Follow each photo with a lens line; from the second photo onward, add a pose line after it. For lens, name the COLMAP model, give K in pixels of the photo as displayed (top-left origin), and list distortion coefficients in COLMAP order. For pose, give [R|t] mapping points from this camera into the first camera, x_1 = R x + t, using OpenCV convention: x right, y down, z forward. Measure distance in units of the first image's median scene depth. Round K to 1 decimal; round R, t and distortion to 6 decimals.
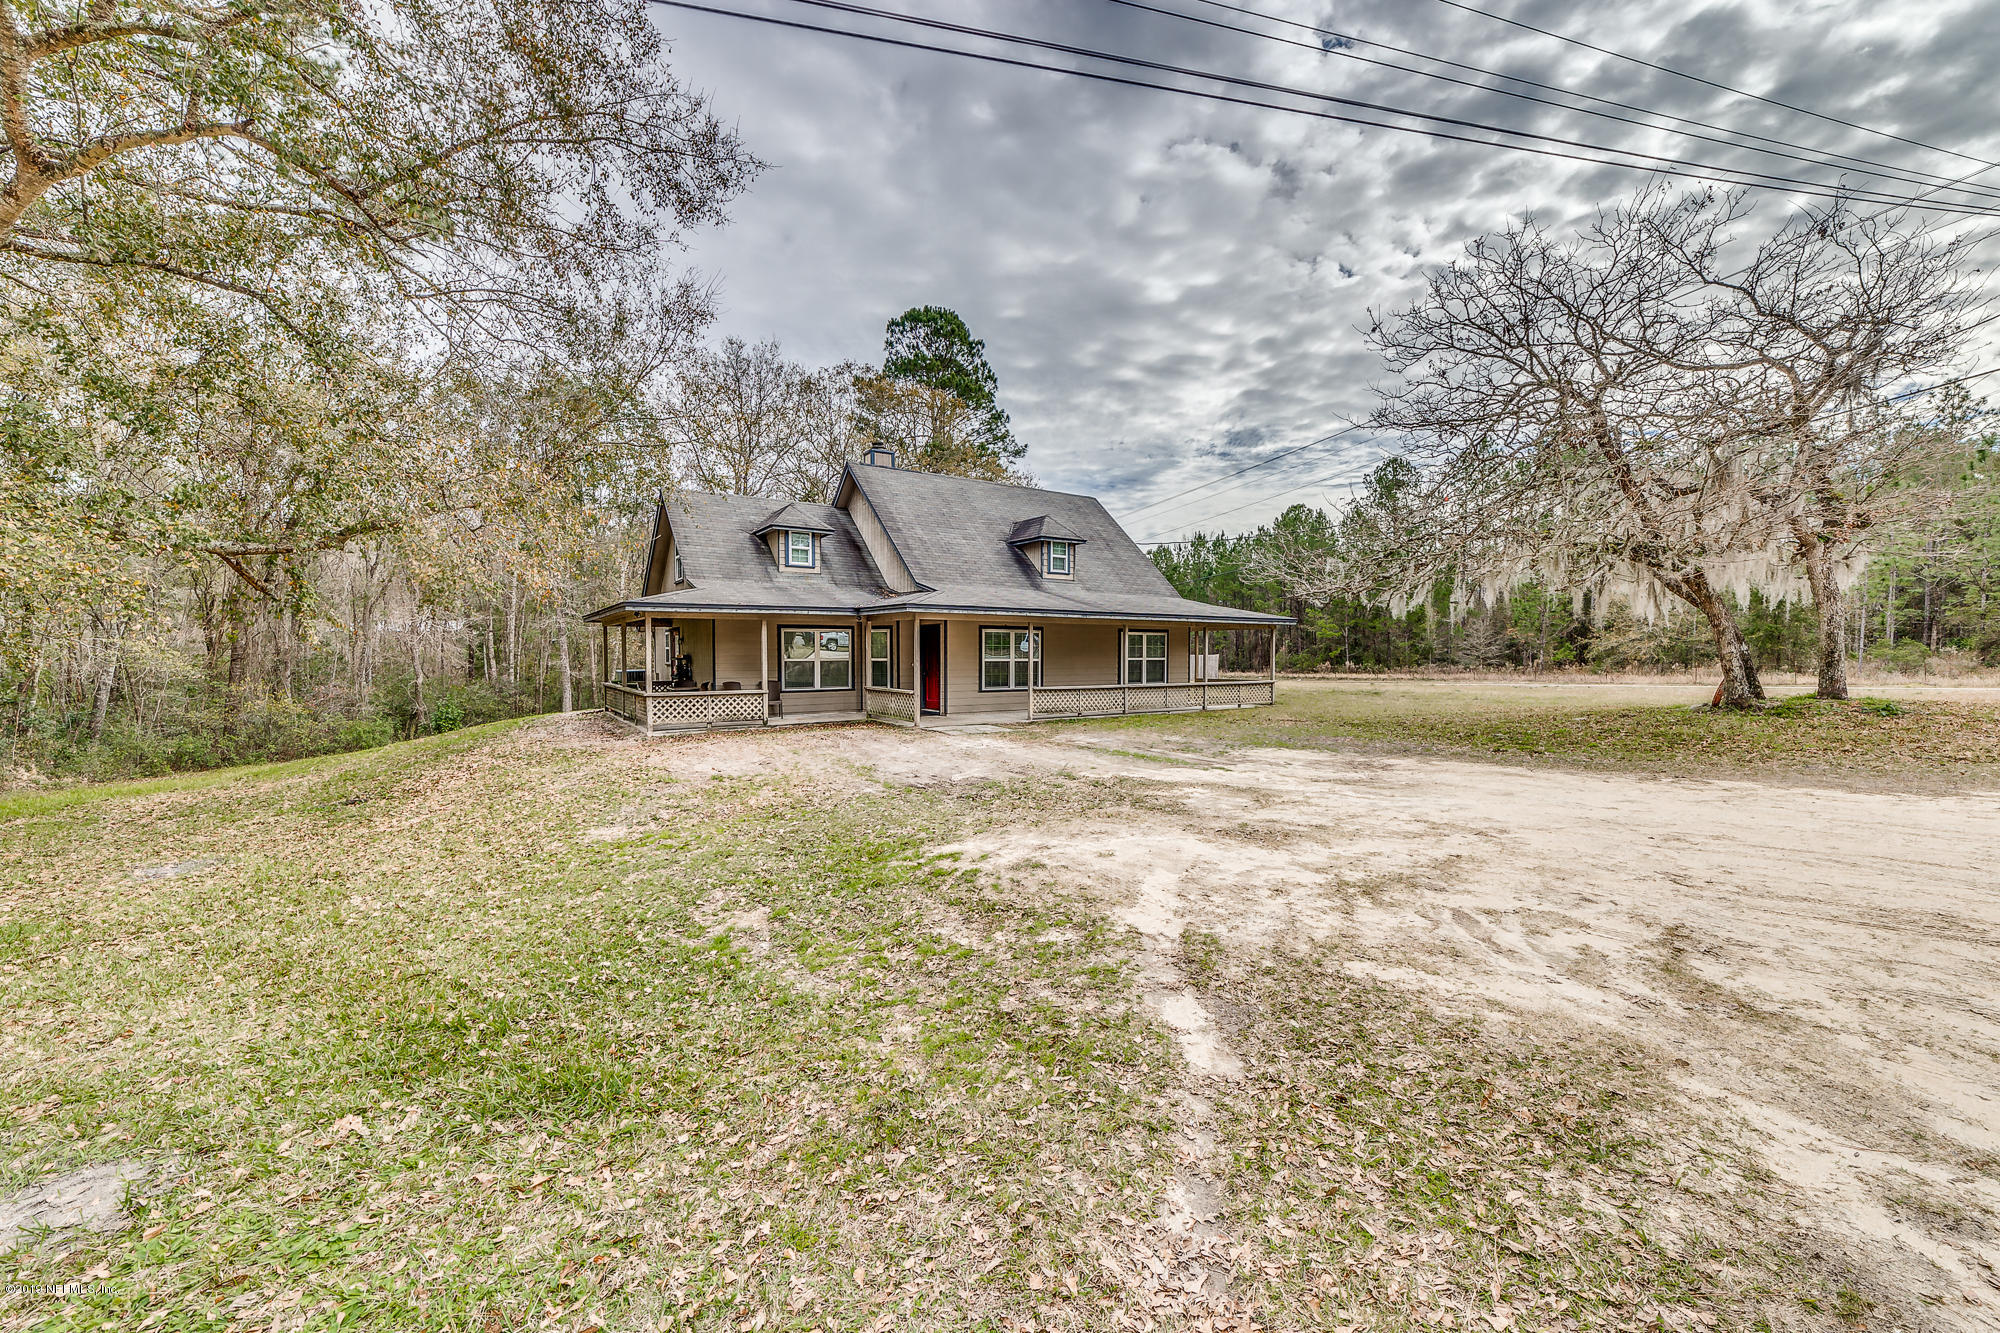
lens RADIAL K [[770.6, 0, 1006.0], [0, 770.6, 693.5], [0, 0, 1]] dist [-0.007939, 0.000325]
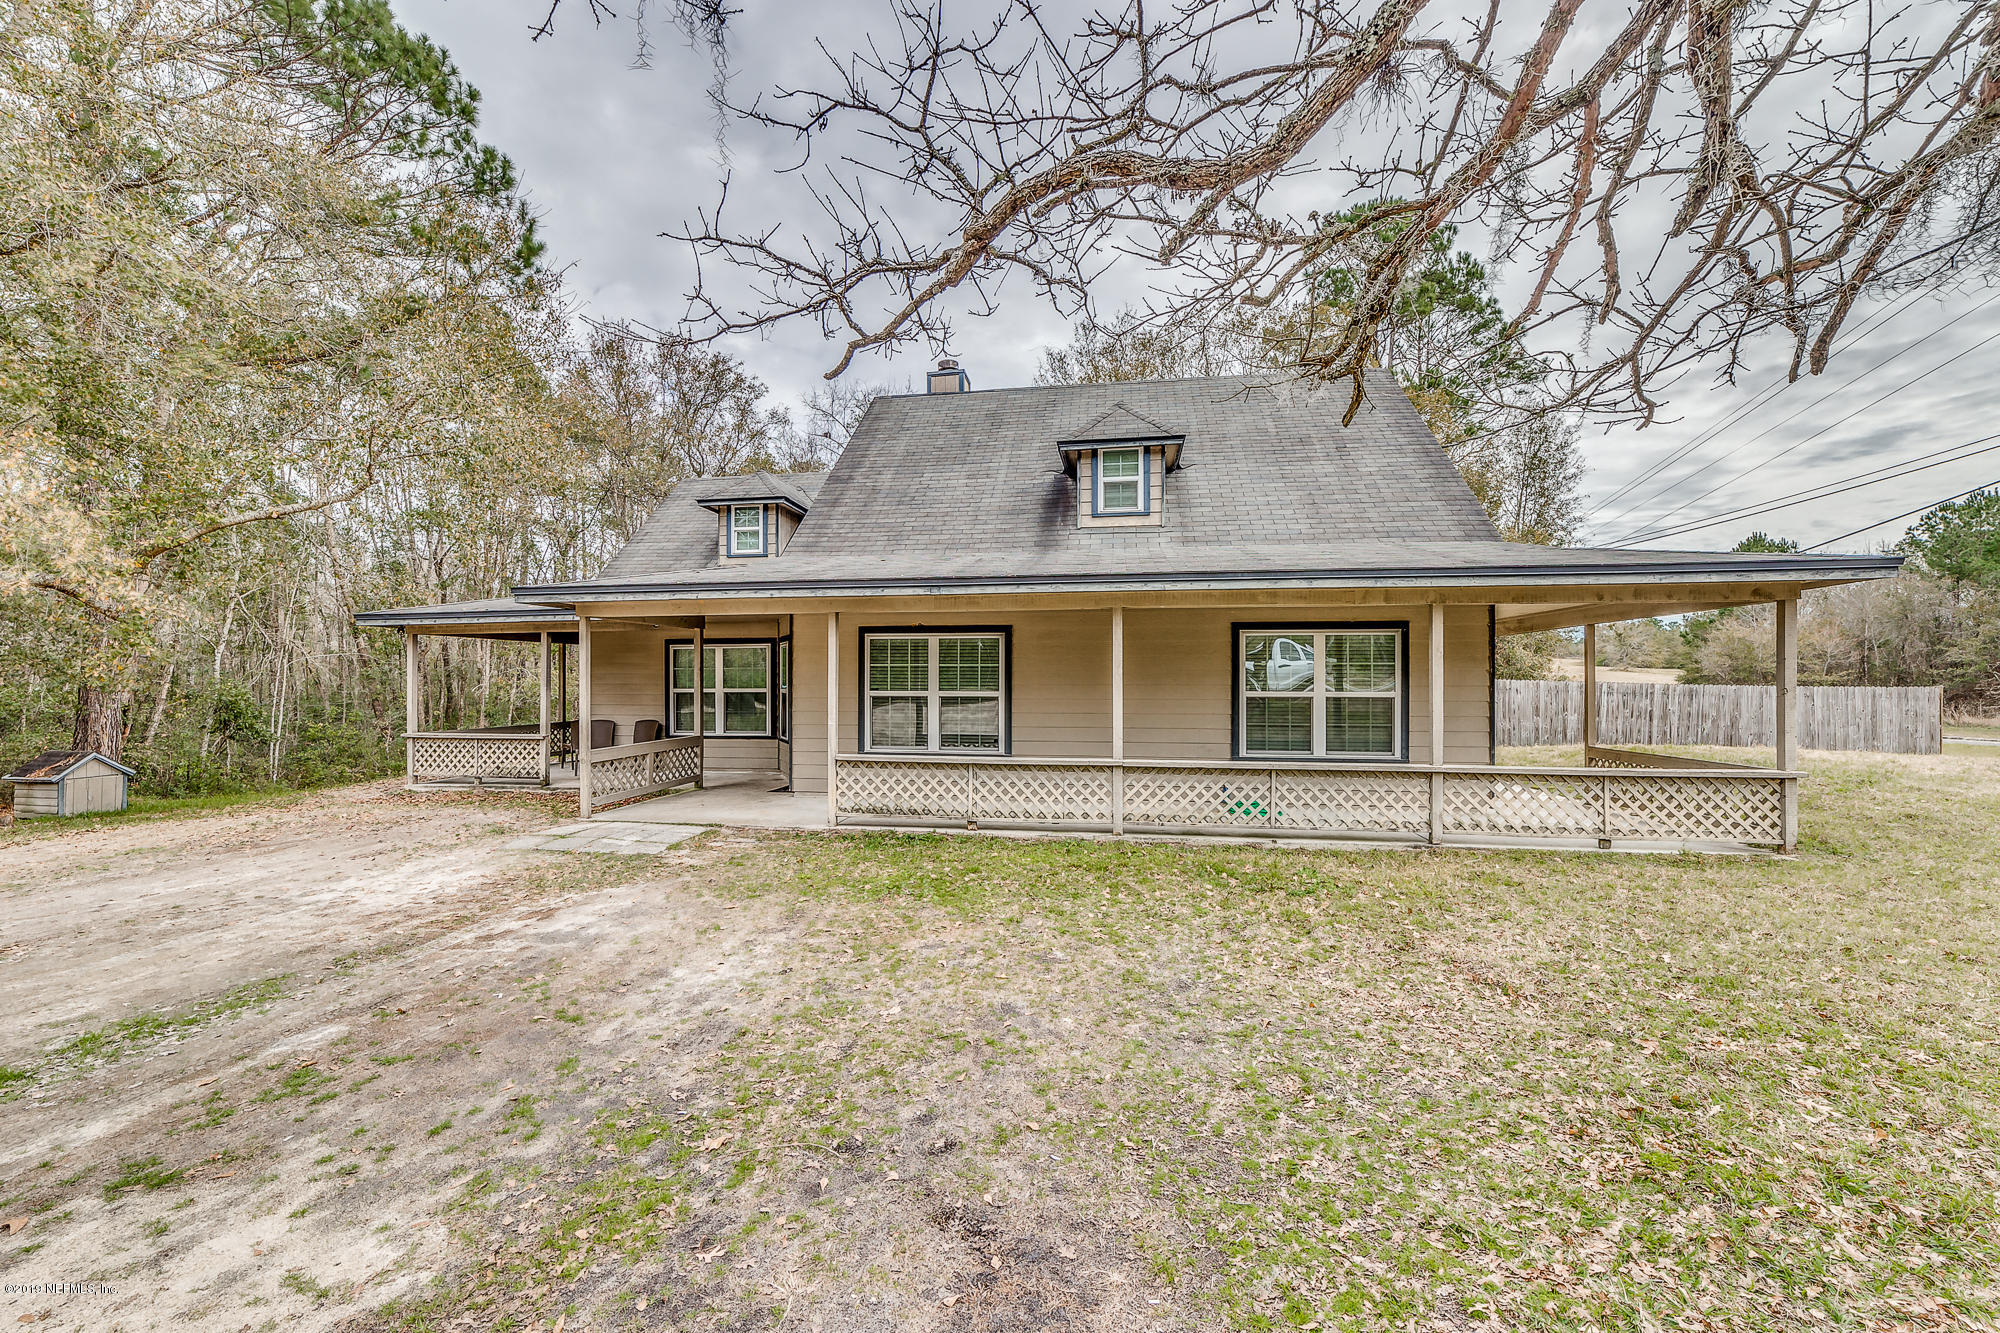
lens RADIAL K [[770.6, 0, 1006.0], [0, 770.6, 693.5], [0, 0, 1]] dist [-0.007939, 0.000325]
pose [[0.732147, 0.007484, -0.681105, 0.342042], [-0.037227, 0.998885, -0.029042, -0.028127], [0.680128, 0.046619, 0.731609, 0.603385]]
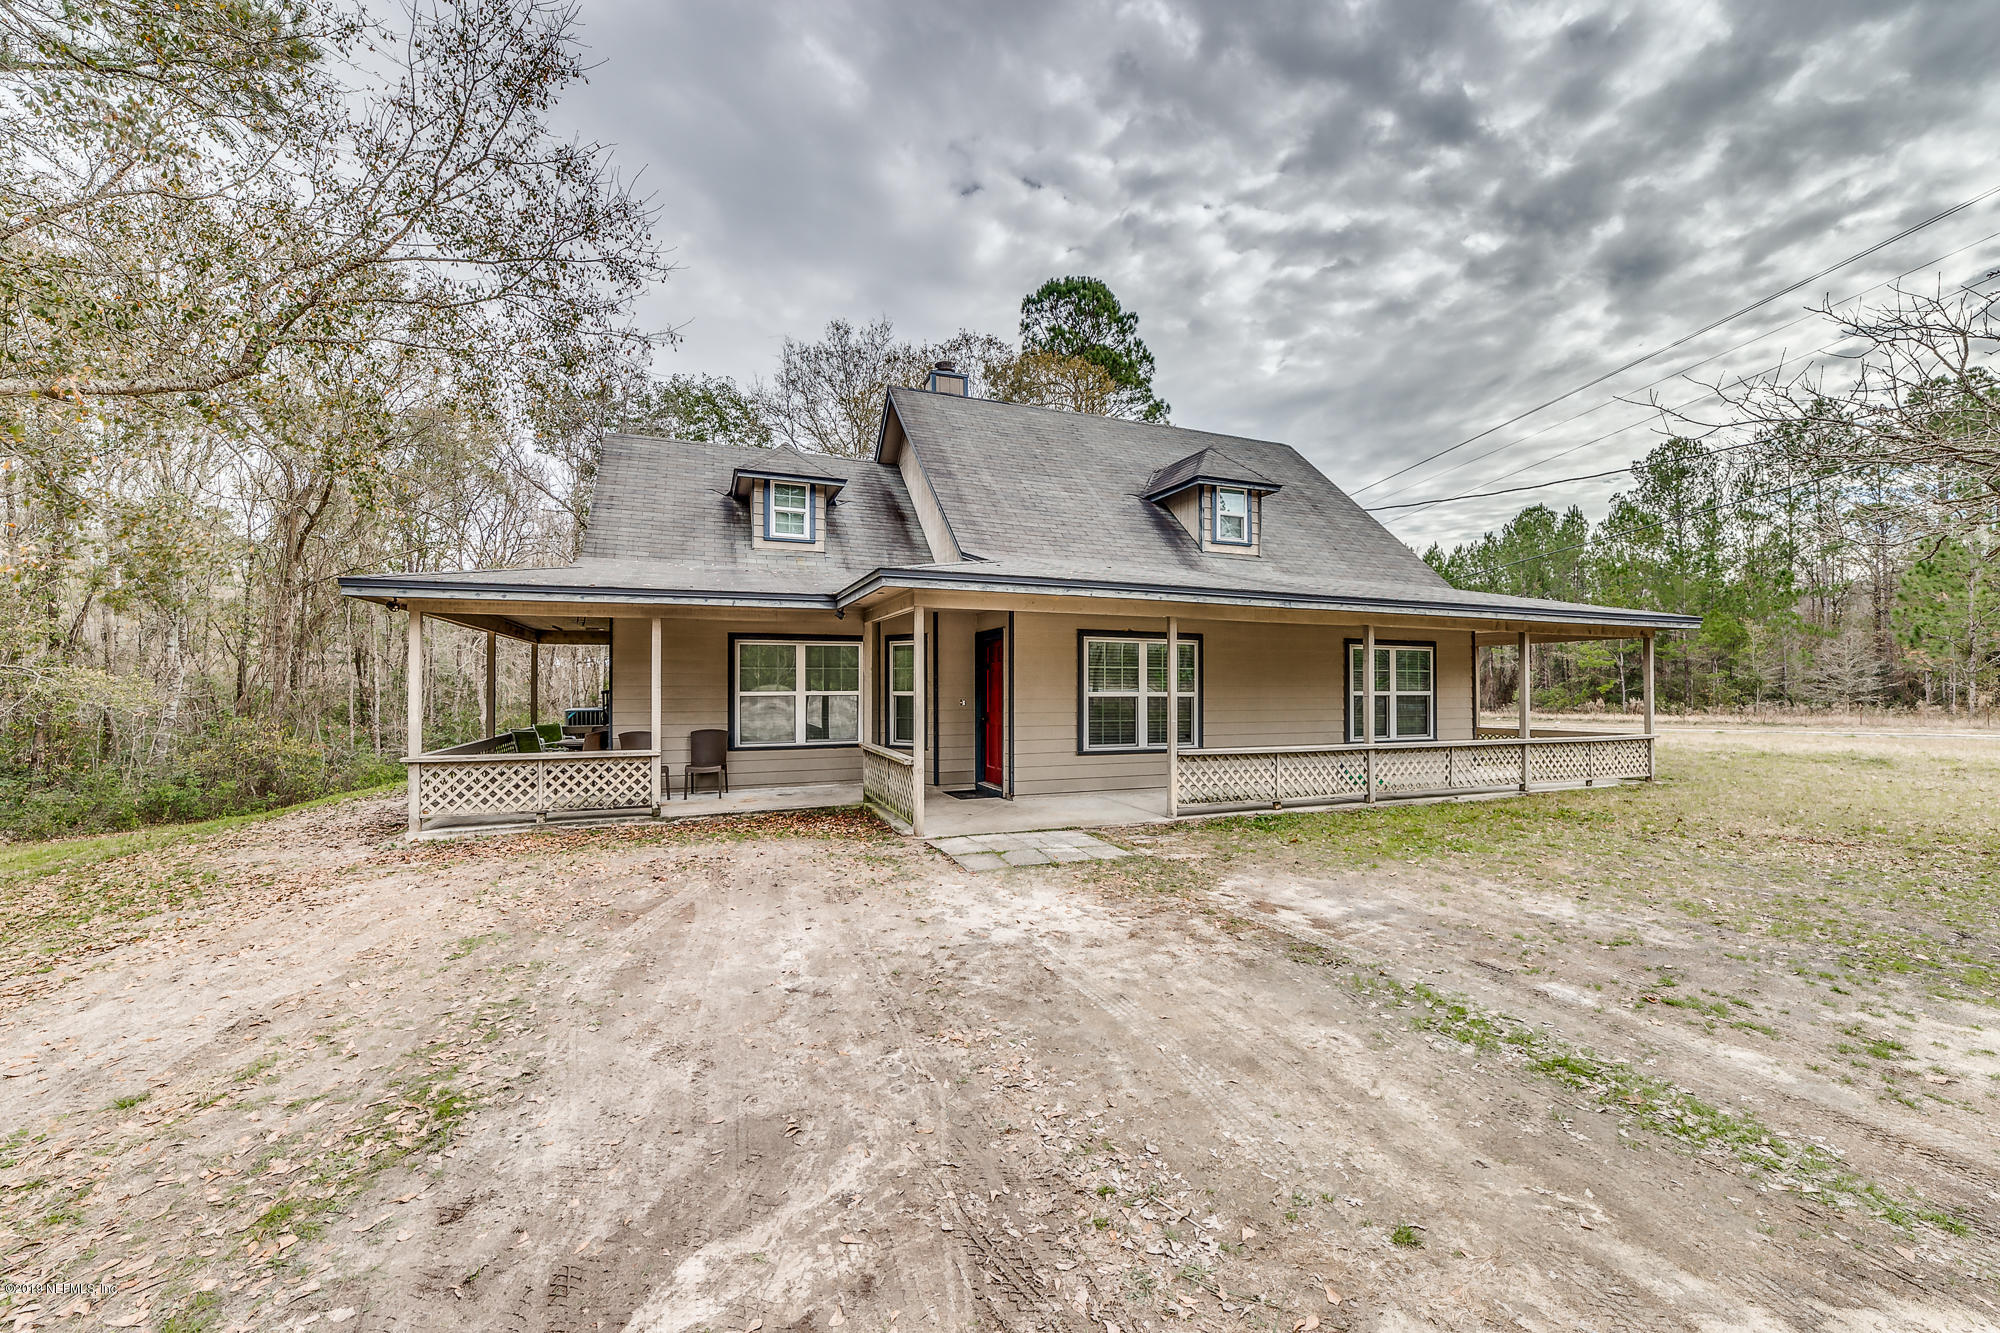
lens RADIAL K [[770.6, 0, 1006.0], [0, 770.6, 693.5], [0, 0, 1]] dist [-0.007939, 0.000325]
pose [[0.976583, 0.001052, -0.215139, 0.027666], [-0.011250, 0.998870, -0.046184, -0.016398], [0.214847, 0.047523, 0.975491, 0.409311]]
